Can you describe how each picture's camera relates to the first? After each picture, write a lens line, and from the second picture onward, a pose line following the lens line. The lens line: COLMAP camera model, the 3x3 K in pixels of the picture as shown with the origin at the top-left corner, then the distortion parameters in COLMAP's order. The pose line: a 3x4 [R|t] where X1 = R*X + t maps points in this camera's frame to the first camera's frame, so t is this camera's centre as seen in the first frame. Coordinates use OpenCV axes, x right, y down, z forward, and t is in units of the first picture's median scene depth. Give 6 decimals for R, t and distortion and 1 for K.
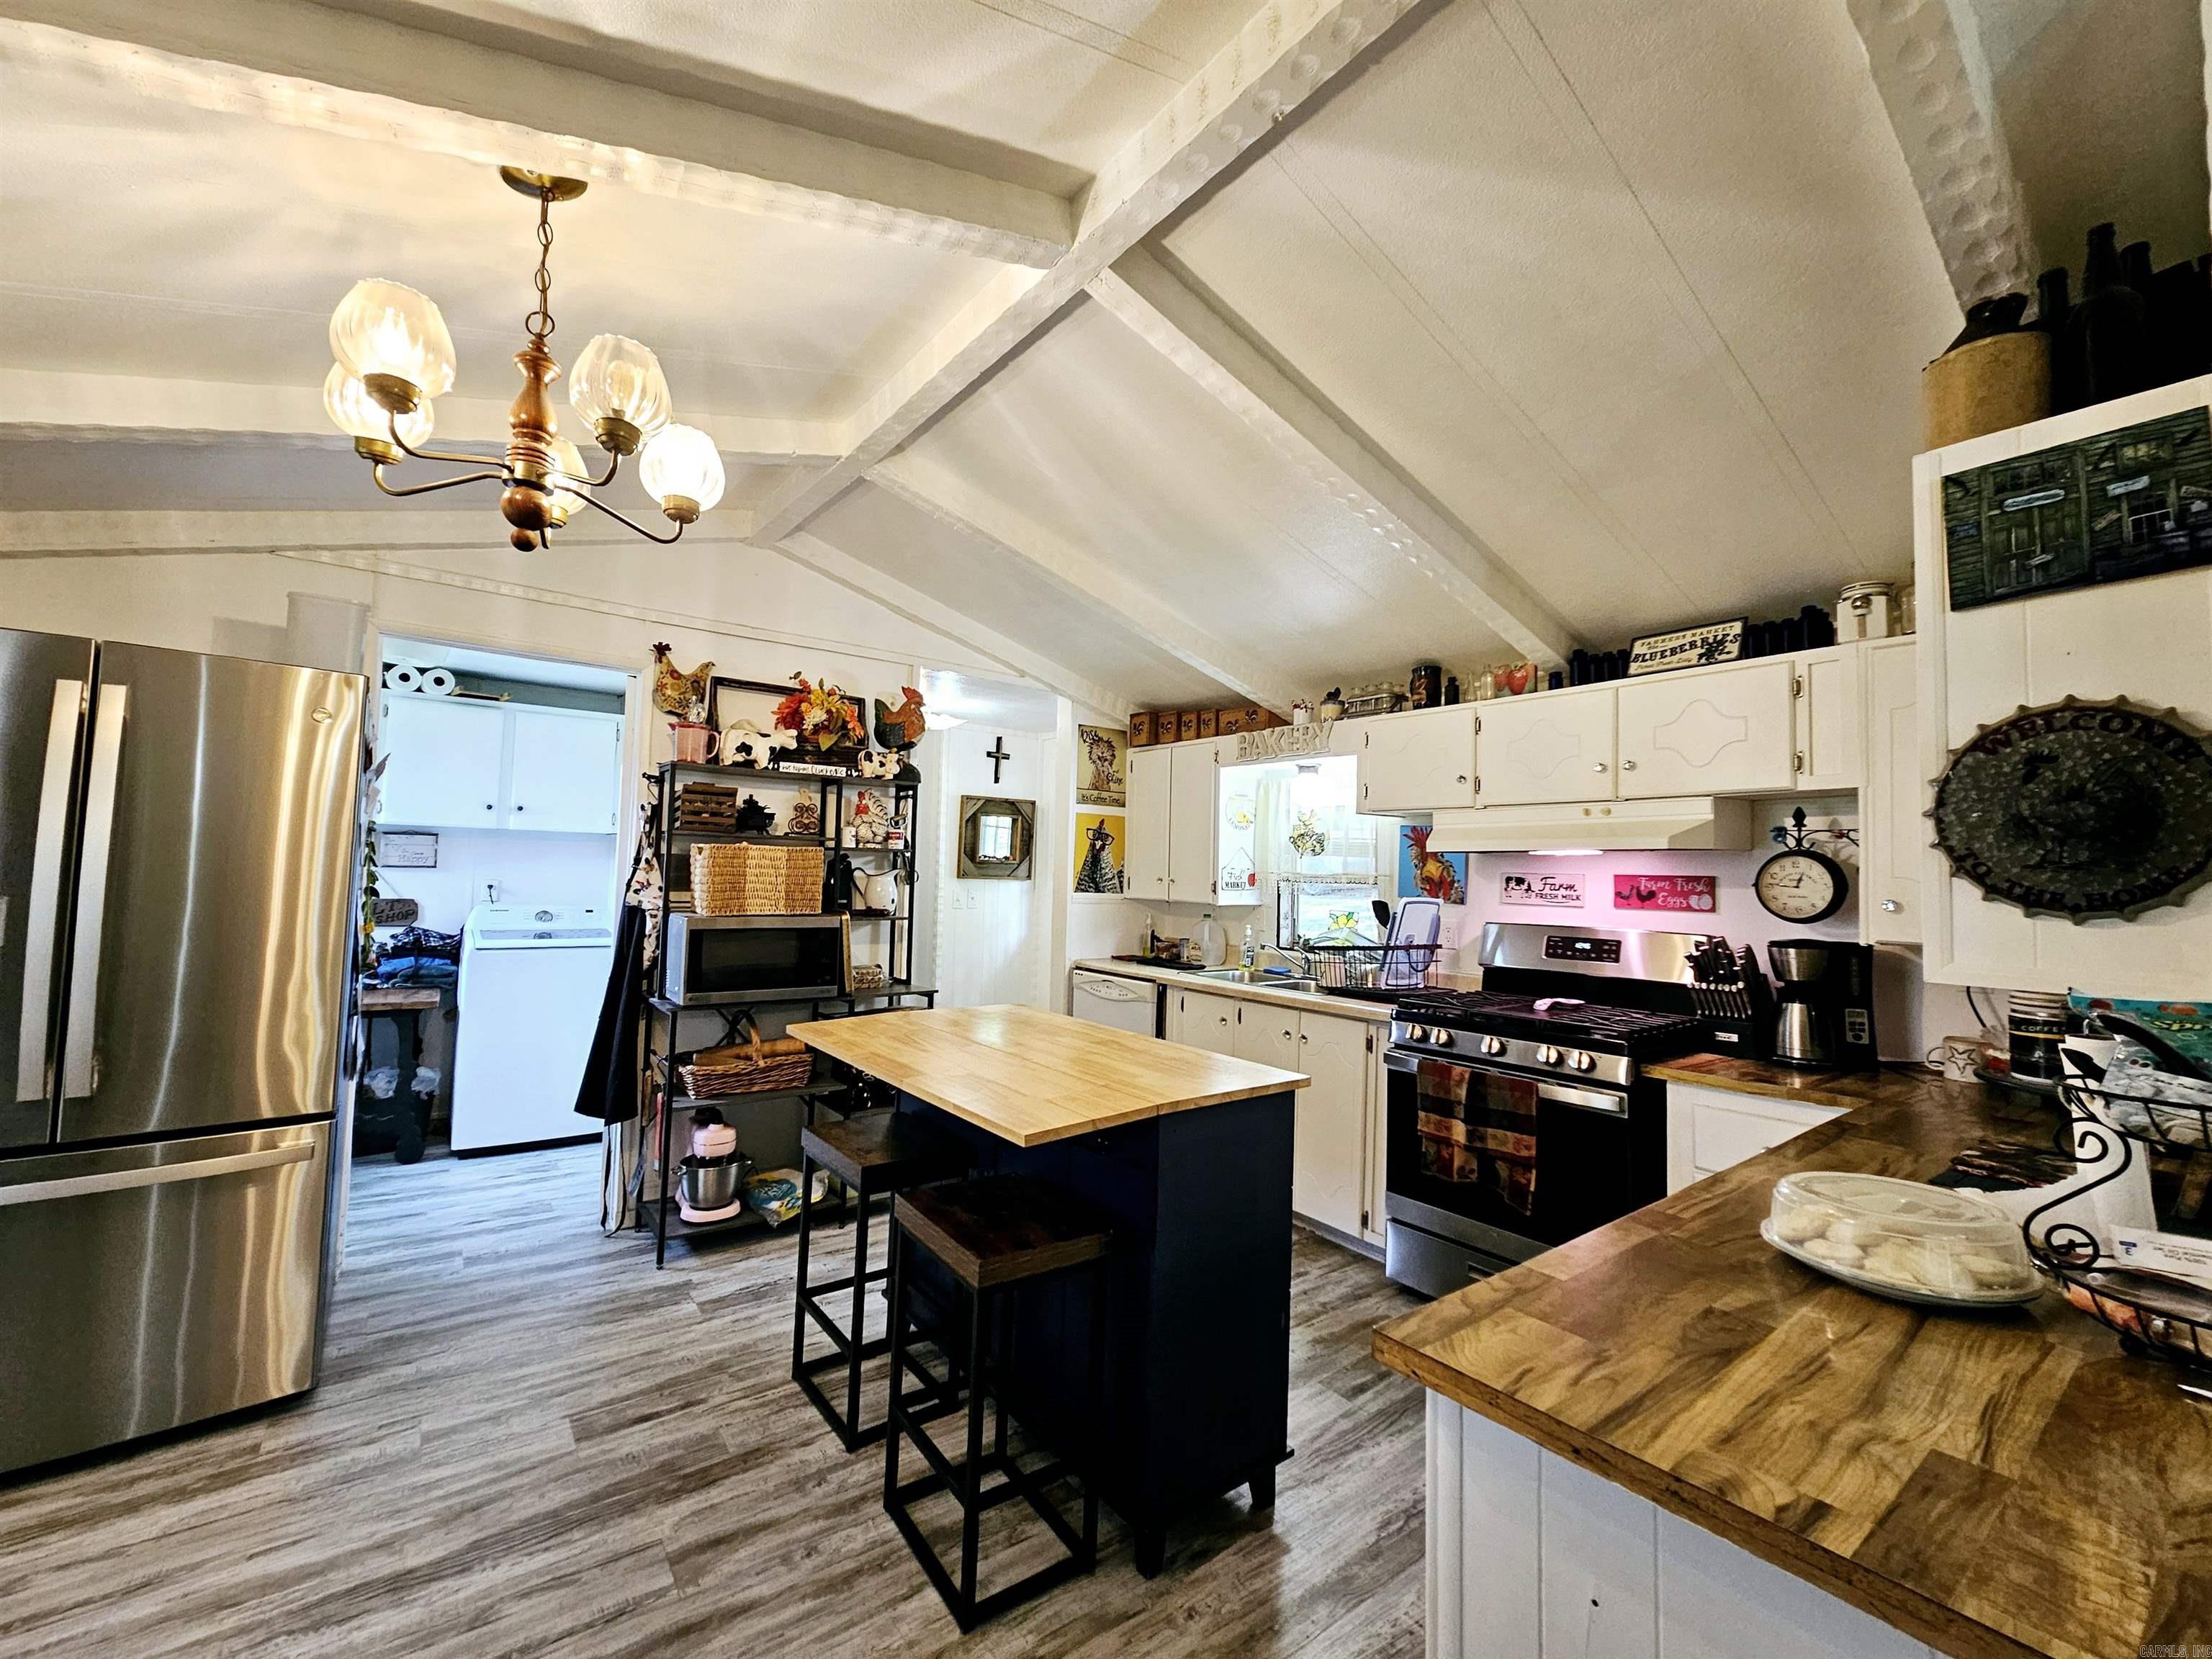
lens RADIAL K [[909.4, 0, 1118.9], [0, 909.4, 834.8], [0, 0, 1]] dist [-0.001686, -0.000661]
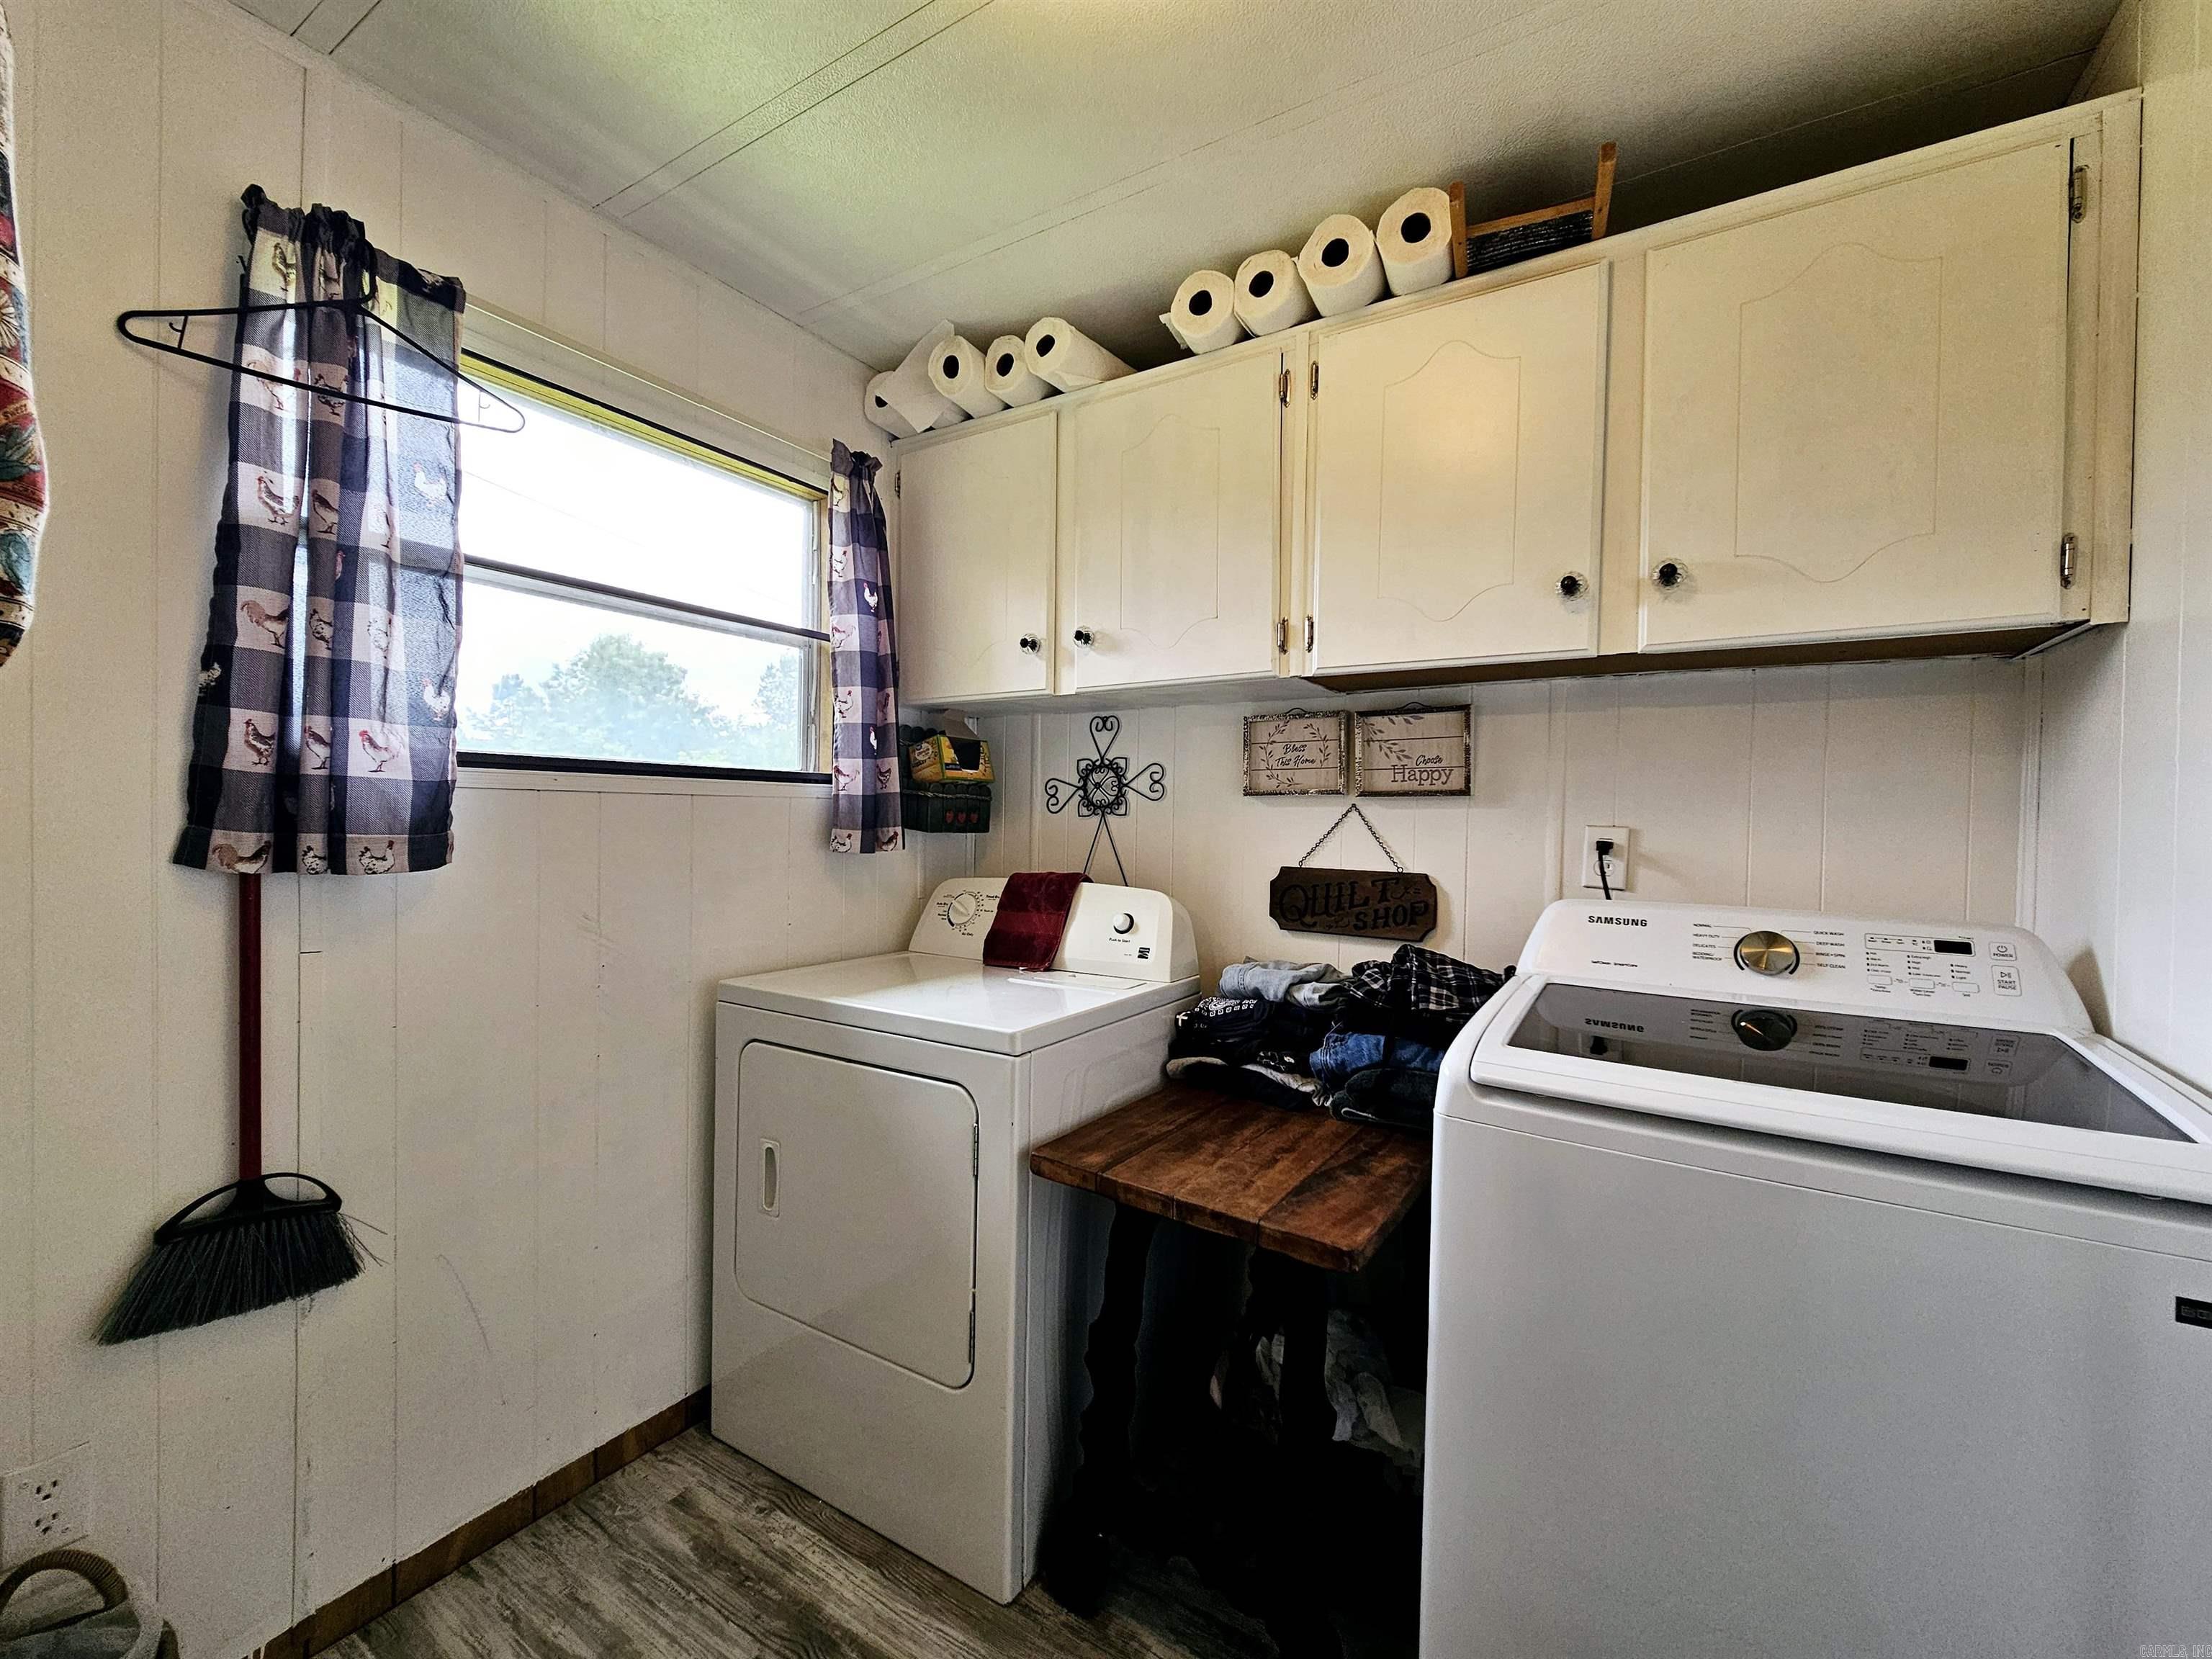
lens RADIAL K [[909.4, 0, 1099.0], [0, 909.4, 831.8], [0, 0, 1]] dist [-0.001686, -0.000661]
pose [[0.342699, -0.011938, -0.939369, -0.717942], [0.025543, 0.999668, -0.003386, 0.079318], [0.939098, -0.022834, 0.342890, 1.162825]]
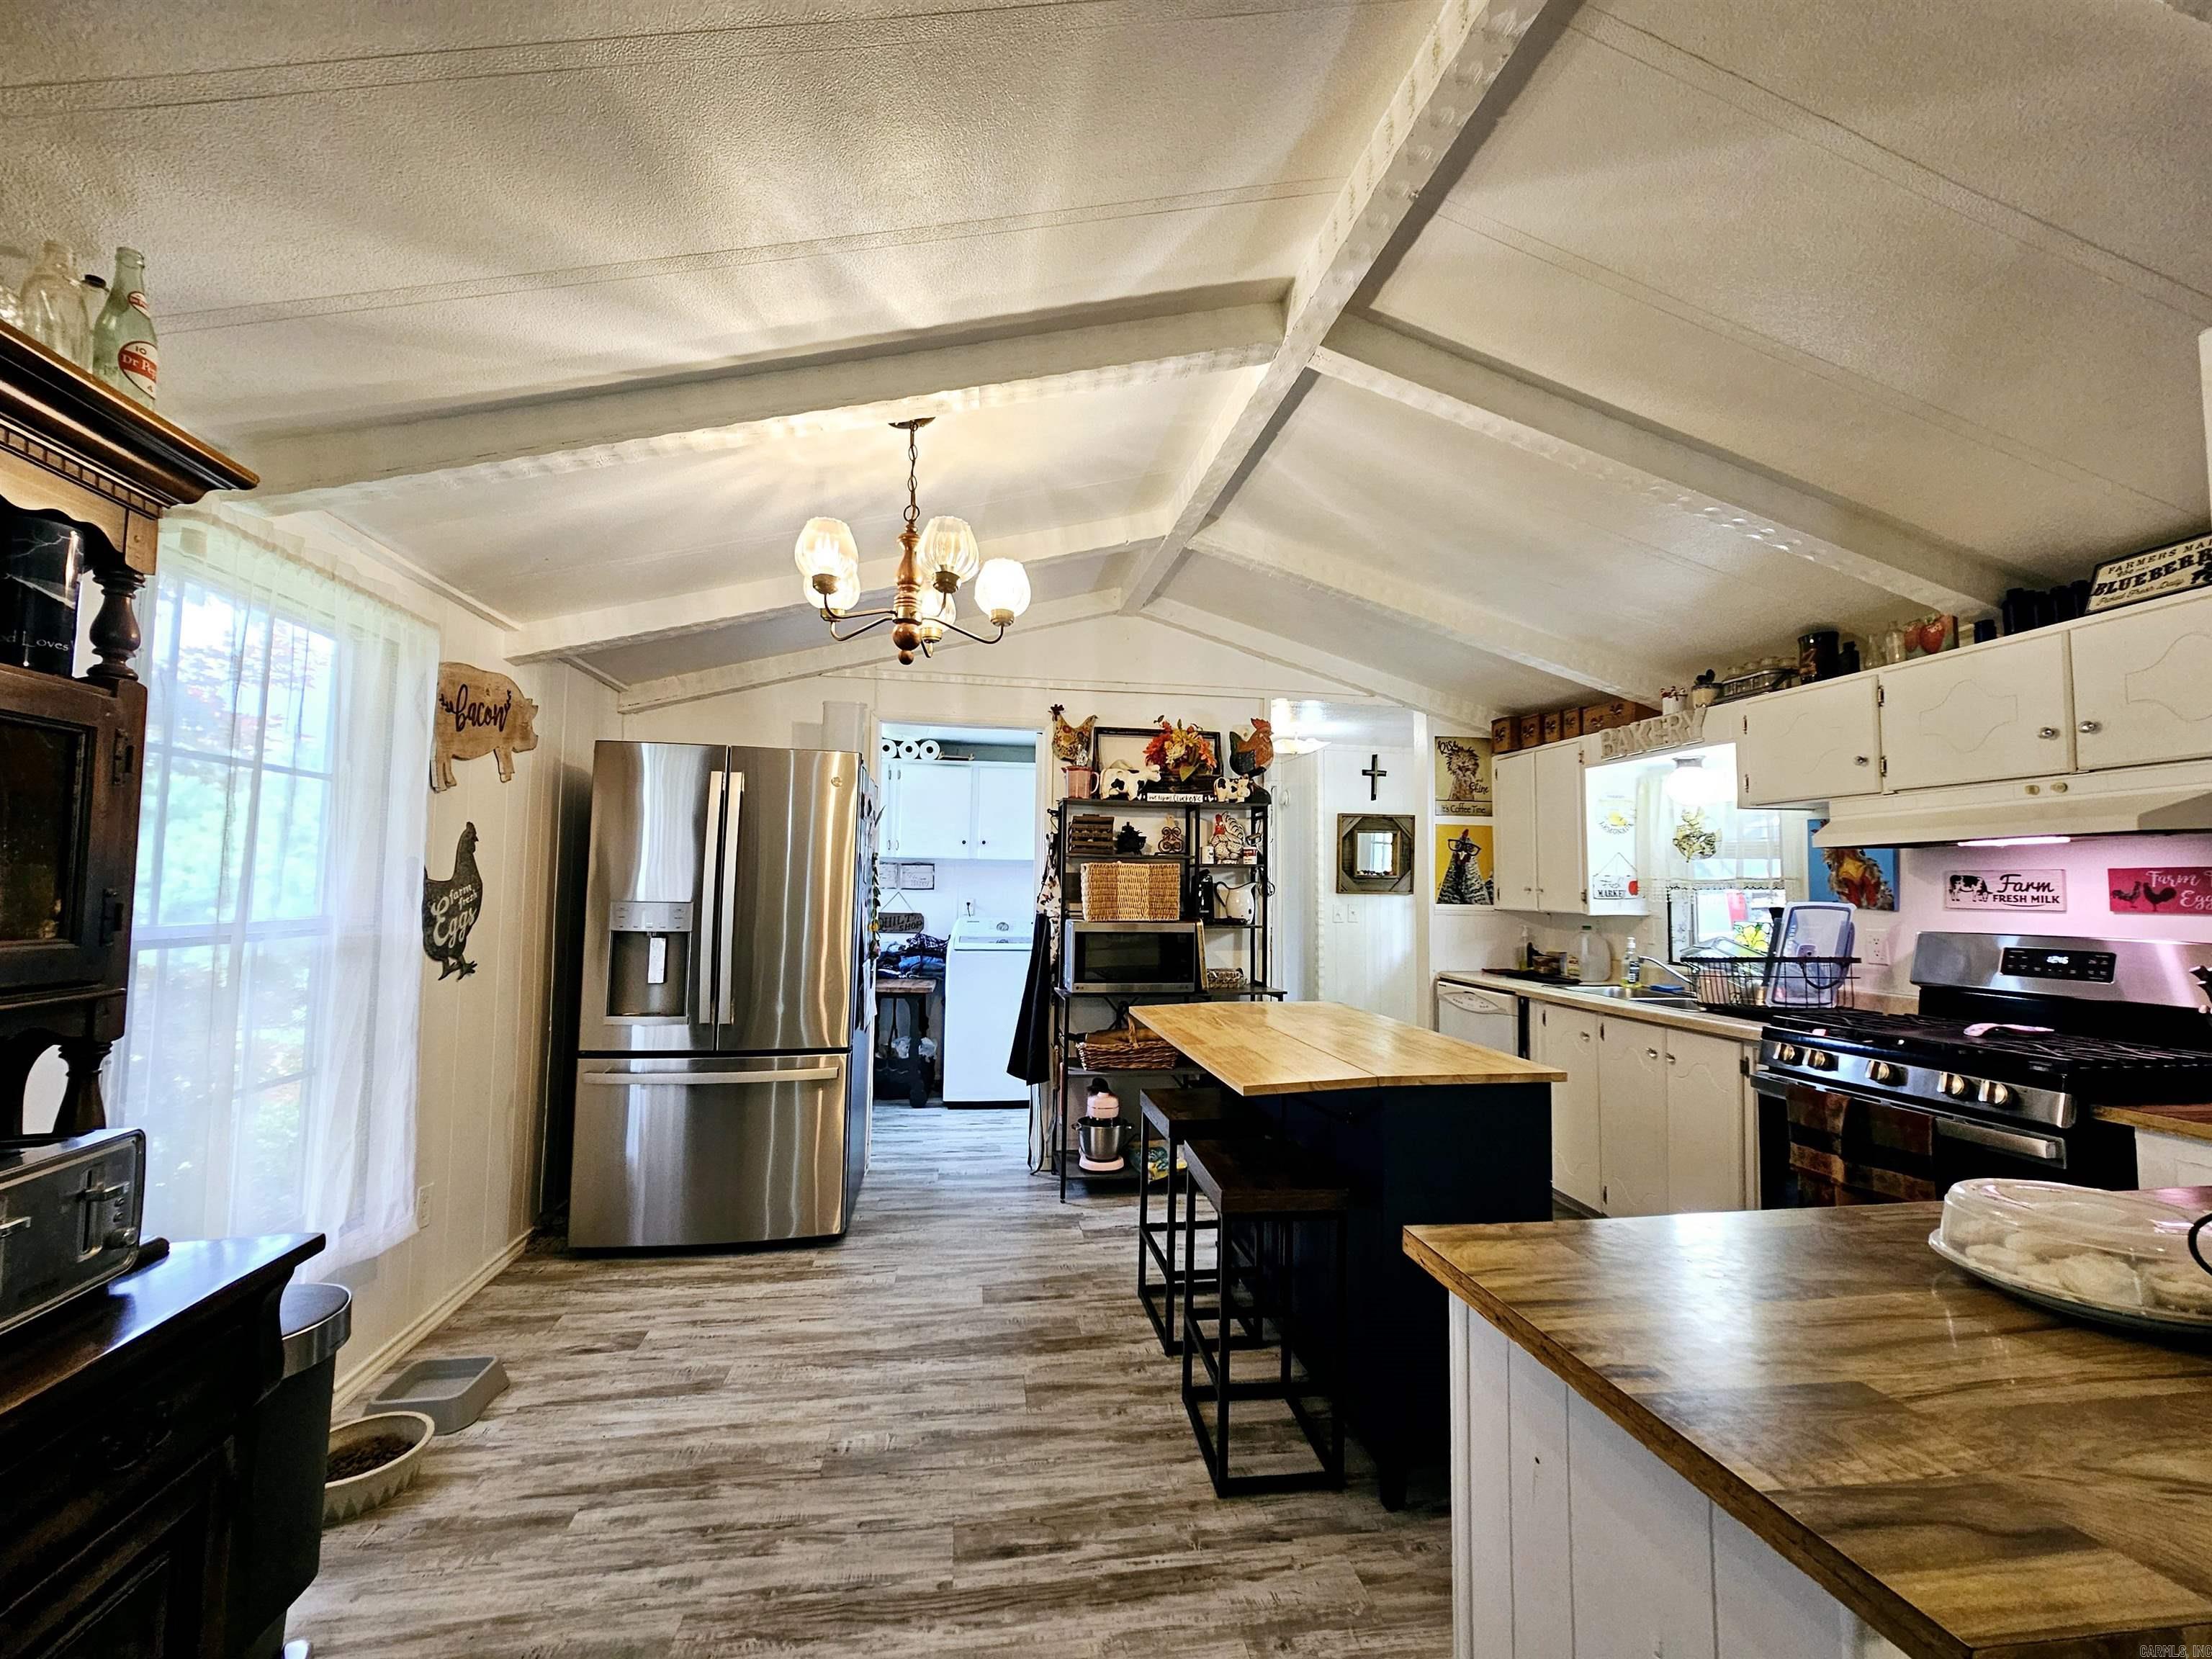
lens RADIAL K [[909.4, 0, 1112.9], [0, 909.4, 839.5], [0, 0, 1]] dist [-0.001686, -0.000661]
pose [[0.880897, -0.041635, -0.471473, 0.181819], [0.031247, 0.999066, -0.029844, 0.017841], [0.472275, 0.011558, 0.881376, -0.086921]]
